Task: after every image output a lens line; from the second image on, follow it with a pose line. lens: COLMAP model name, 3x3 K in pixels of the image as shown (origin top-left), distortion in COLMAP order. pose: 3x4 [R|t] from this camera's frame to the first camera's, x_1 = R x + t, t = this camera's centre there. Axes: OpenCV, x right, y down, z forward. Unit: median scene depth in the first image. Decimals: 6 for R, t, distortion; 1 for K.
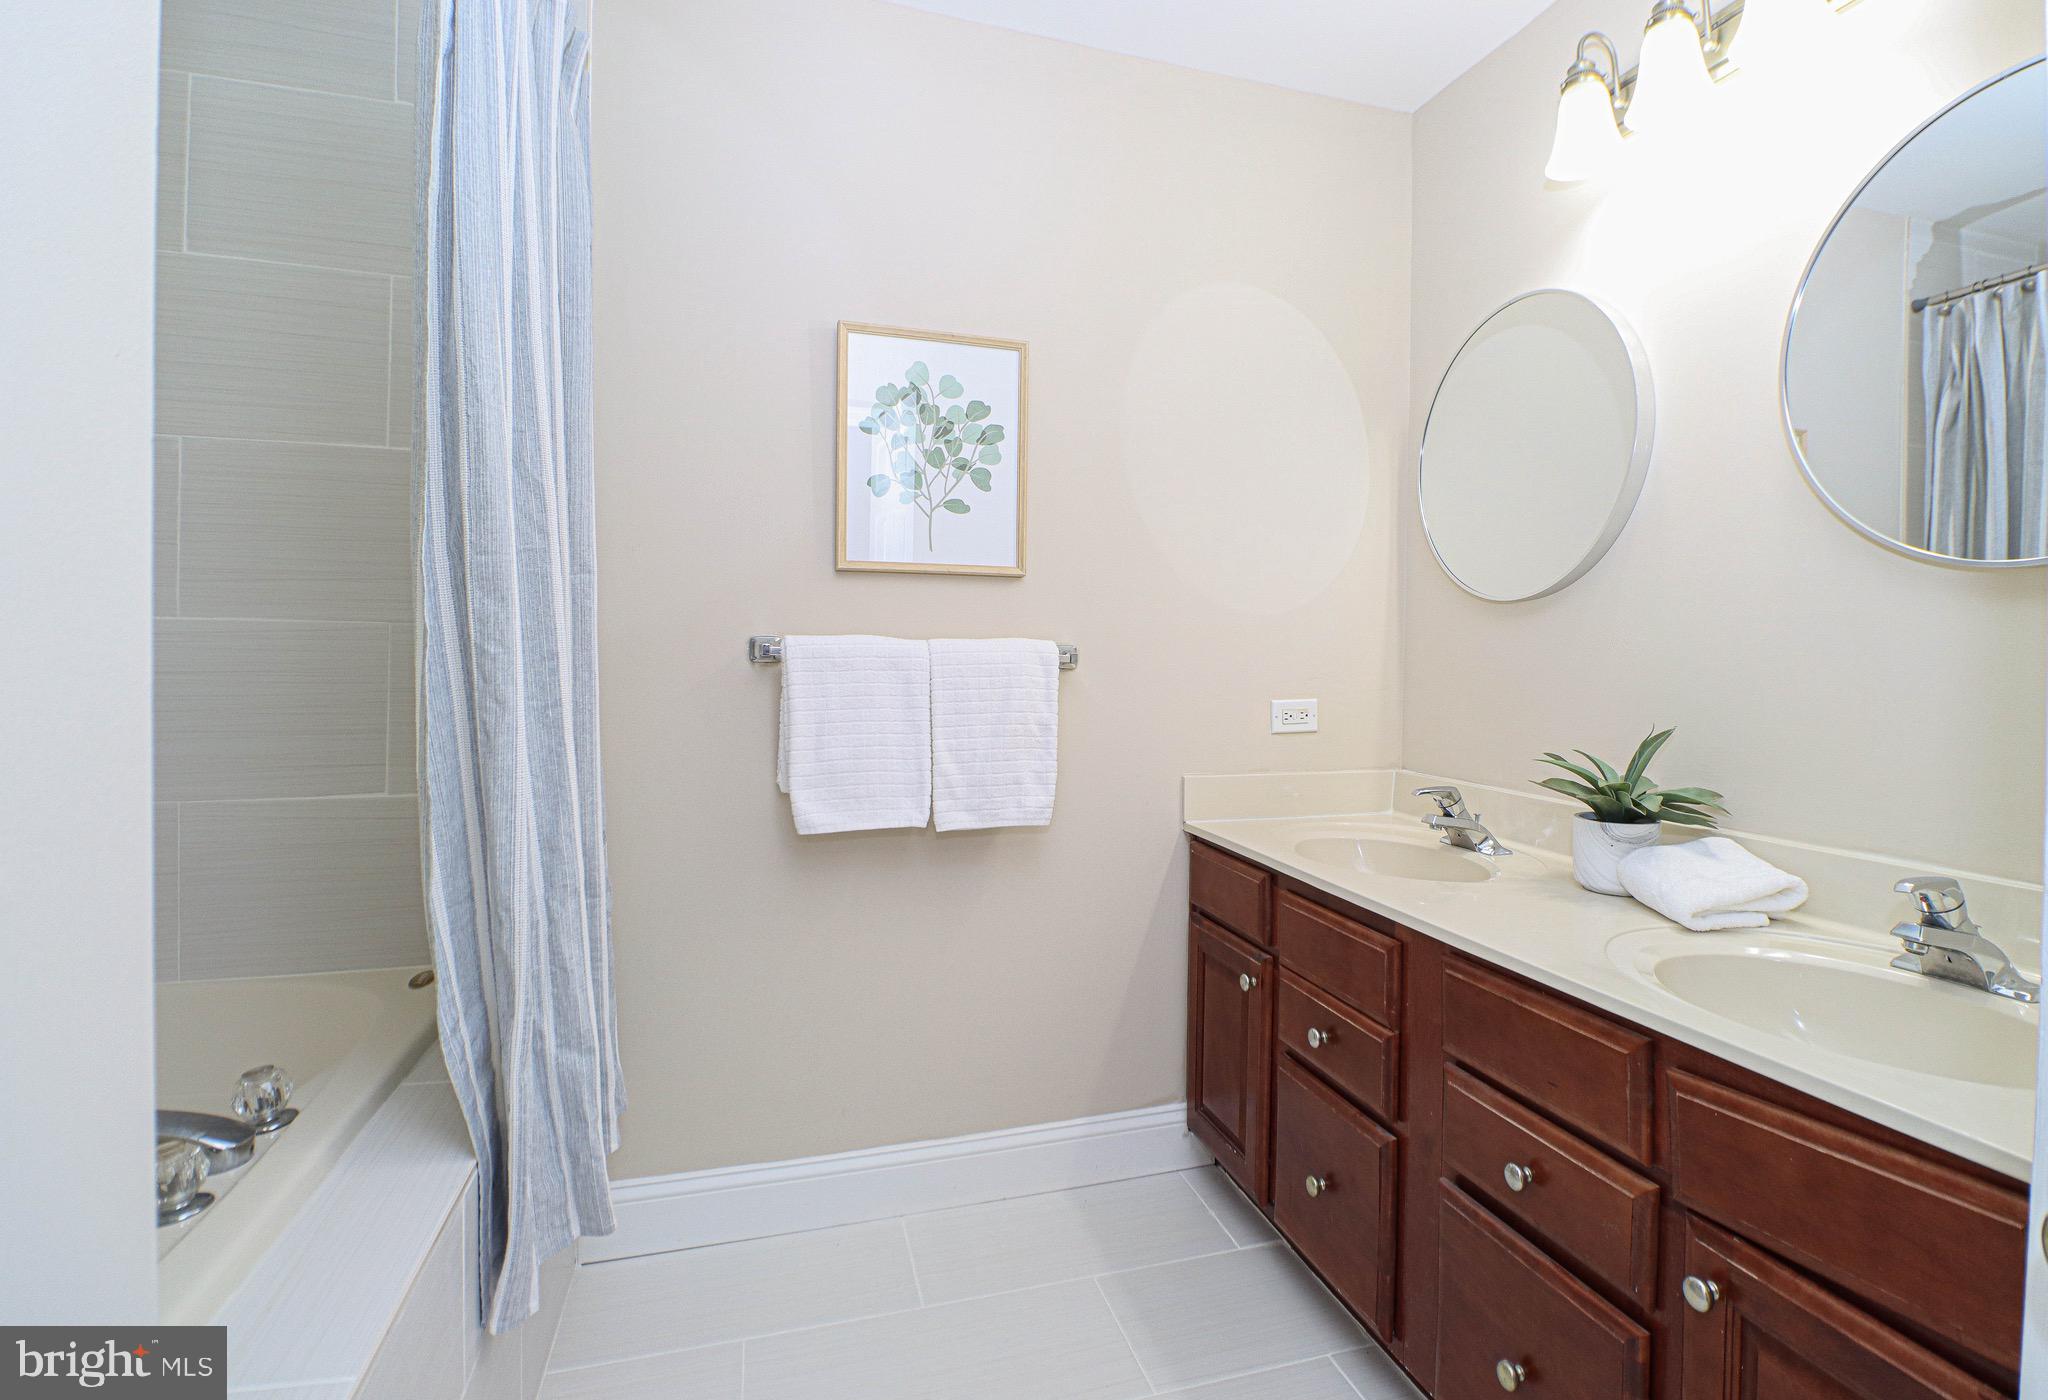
lens RADIAL K [[963.4, 0, 1030.7], [0, 963.4, 667.4], [0, 0, 1]] dist [-0.001242, -0.000304]
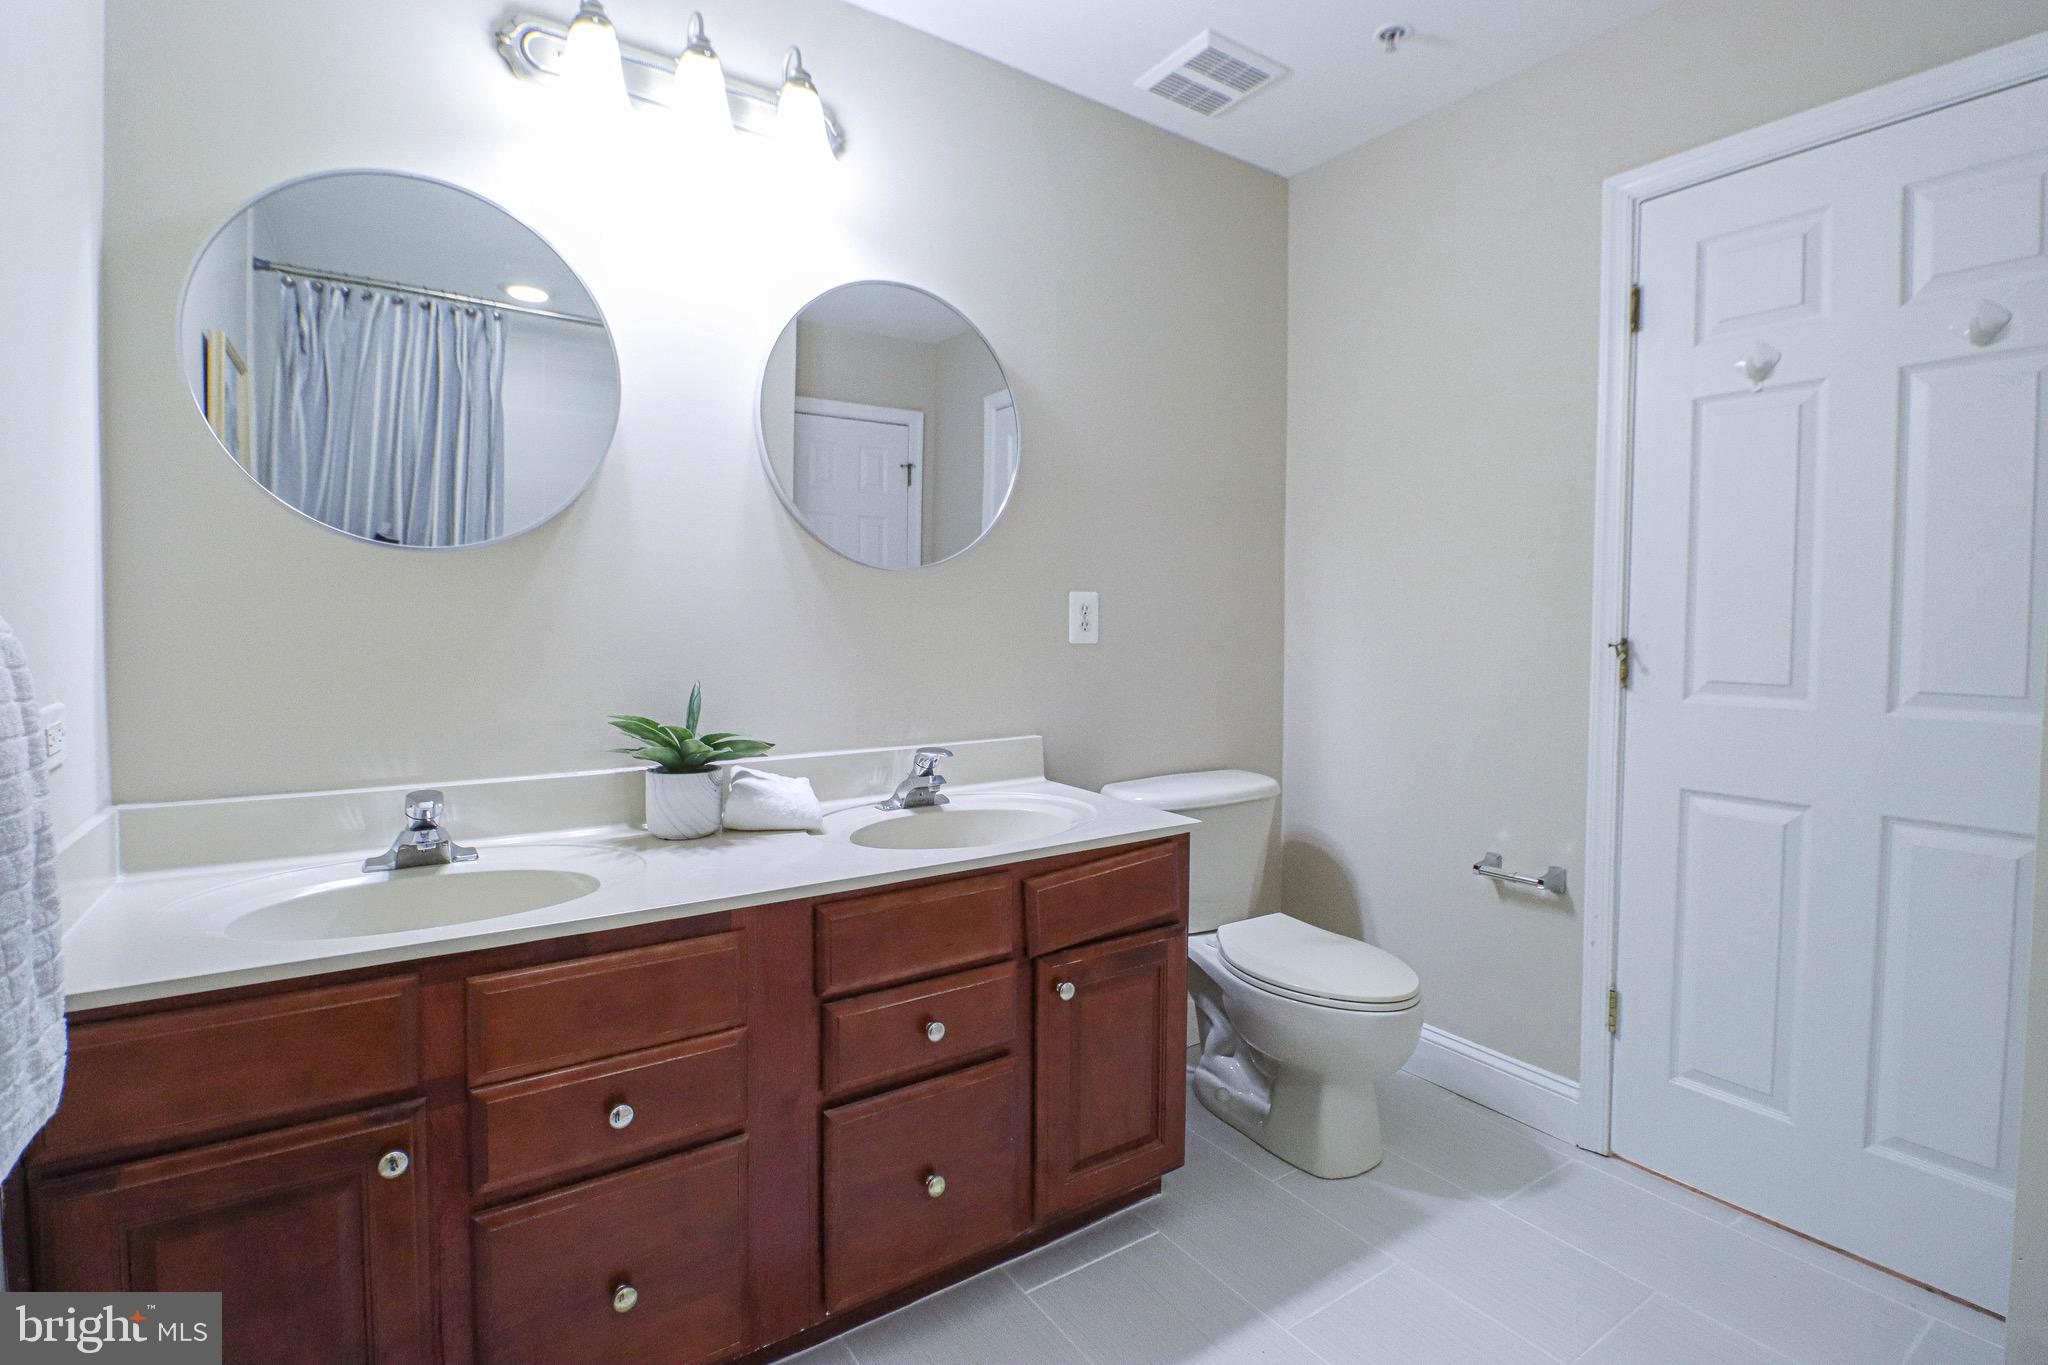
lens RADIAL K [[963.8, 0, 1034.9], [0, 963.8, 663.3], [0, 0, 1]] dist [0.003060, -0.012083]
pose [[-0.317769, -0.054347, 0.946609, -0.355115], [-0.000978, 0.998374, 0.056991, -0.016617], [-0.948168, 0.017184, -0.317305, 0.624340]]
